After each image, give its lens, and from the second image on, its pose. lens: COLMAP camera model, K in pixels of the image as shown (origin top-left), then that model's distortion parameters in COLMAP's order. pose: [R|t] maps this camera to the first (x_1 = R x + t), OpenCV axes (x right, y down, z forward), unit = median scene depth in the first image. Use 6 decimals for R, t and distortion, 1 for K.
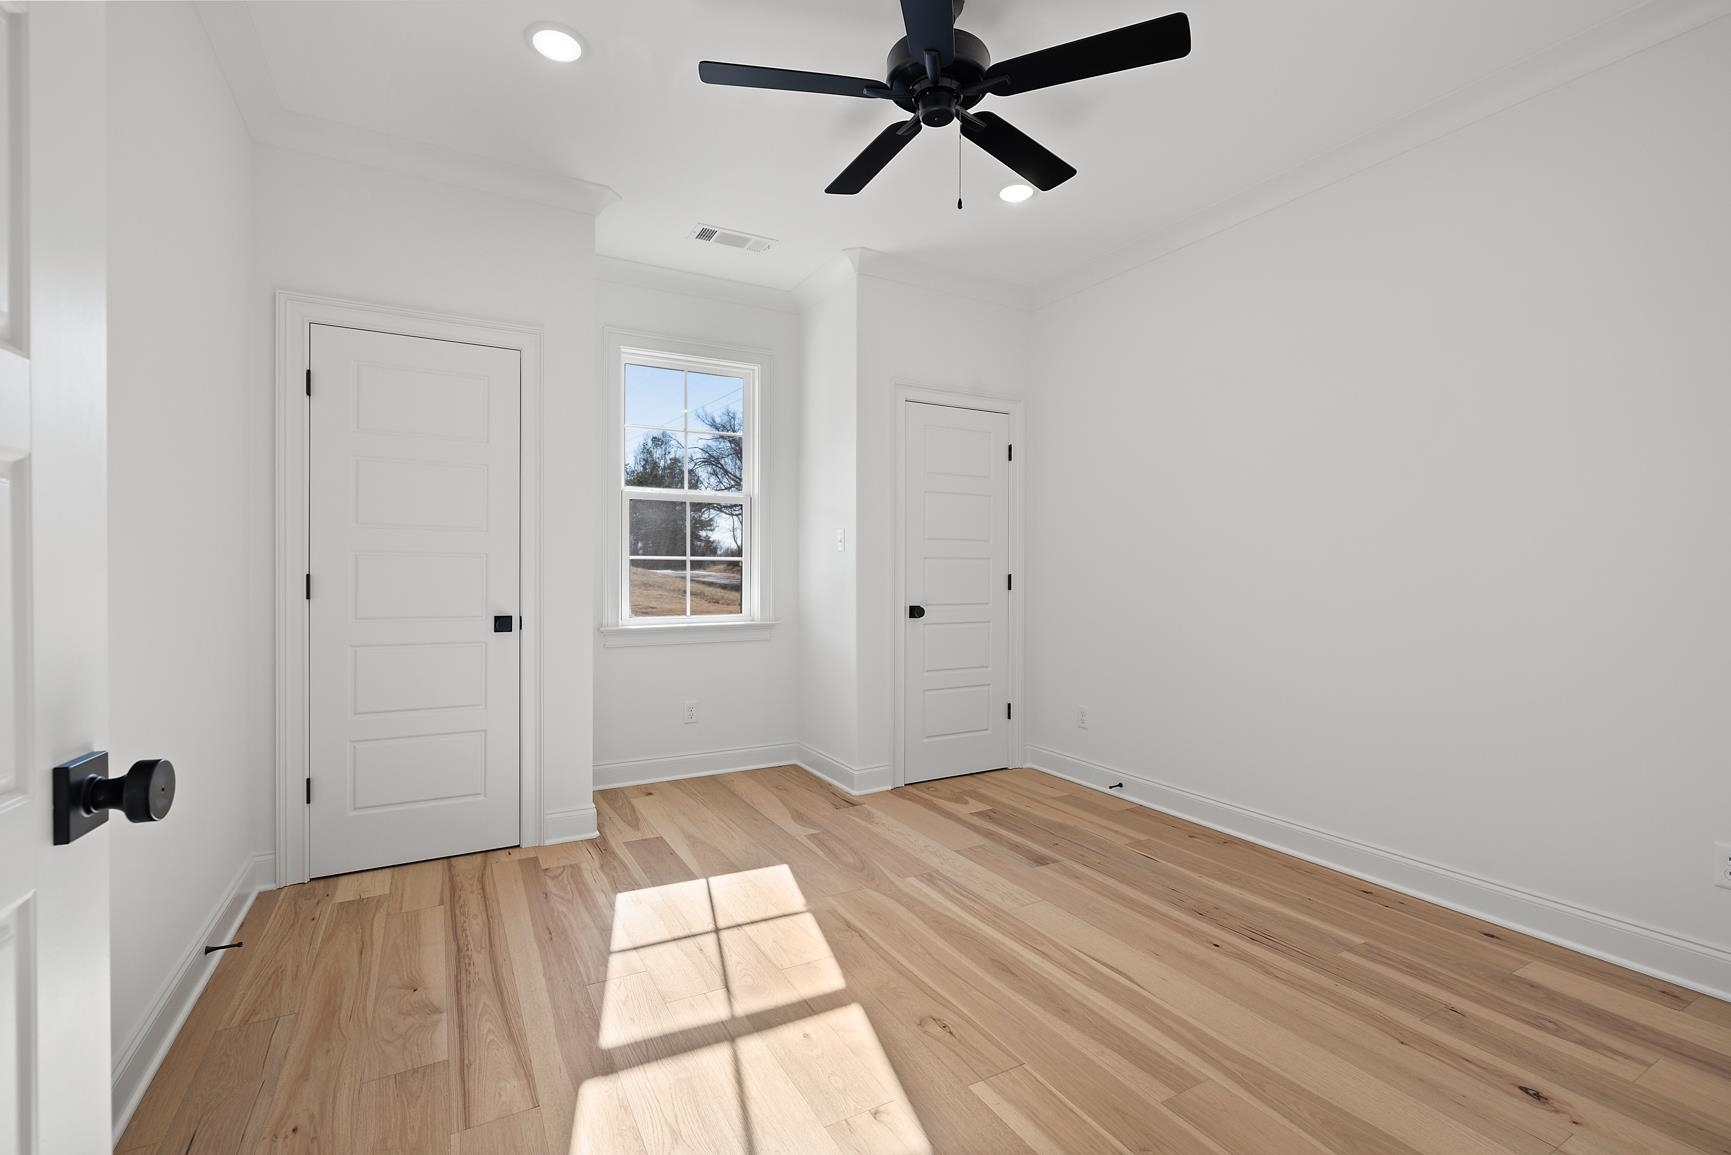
lens RADIAL K [[731.3, 0, 859.2], [0, 731.3, 570.2], [0, 0, 1]] dist [0.001003, 0.000235]
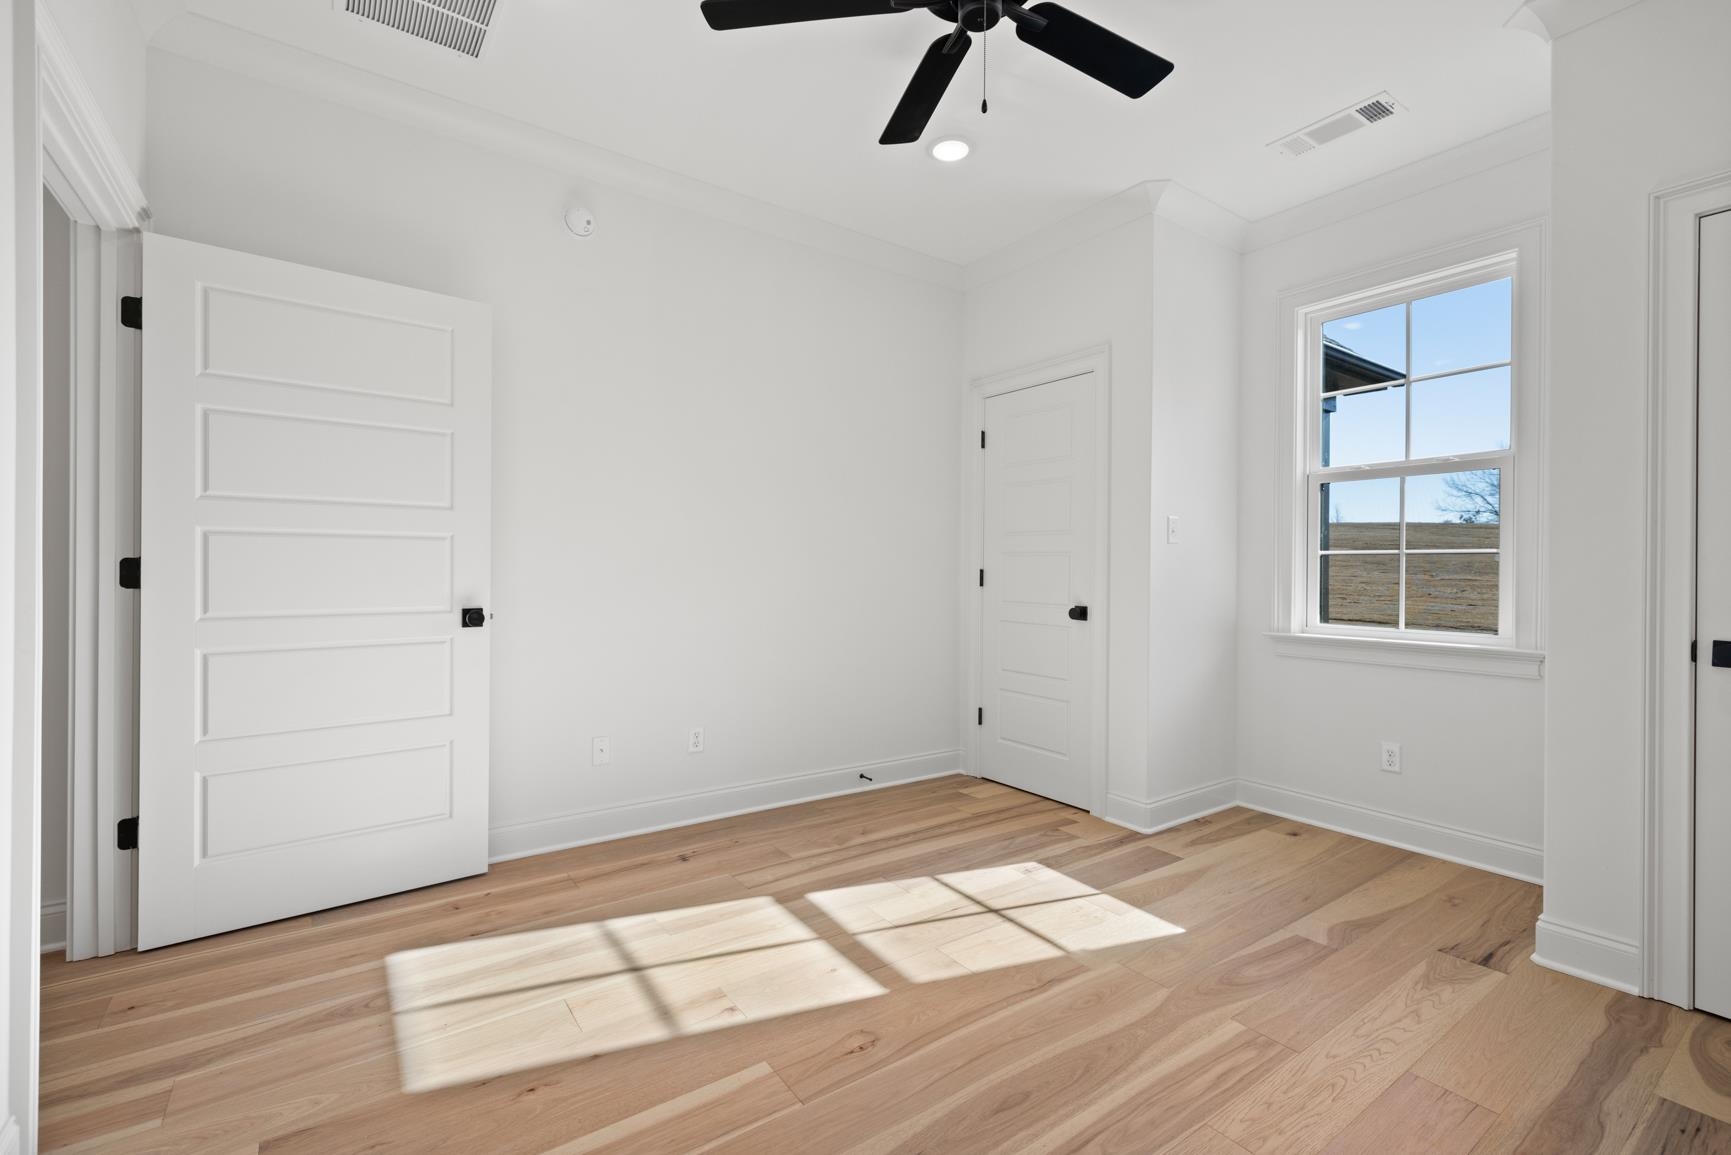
lens RADIAL K [[731.3, 0, 859.2], [0, 731.3, 570.2], [0, 0, 1]] dist [0.001003, 0.000235]
pose [[0.144078, 0.001954, -0.989564, 0.654676], [-0.006630, 0.999978, 0.001009, 0.010524], [0.989544, 0.006416, 0.144088, 0.544953]]
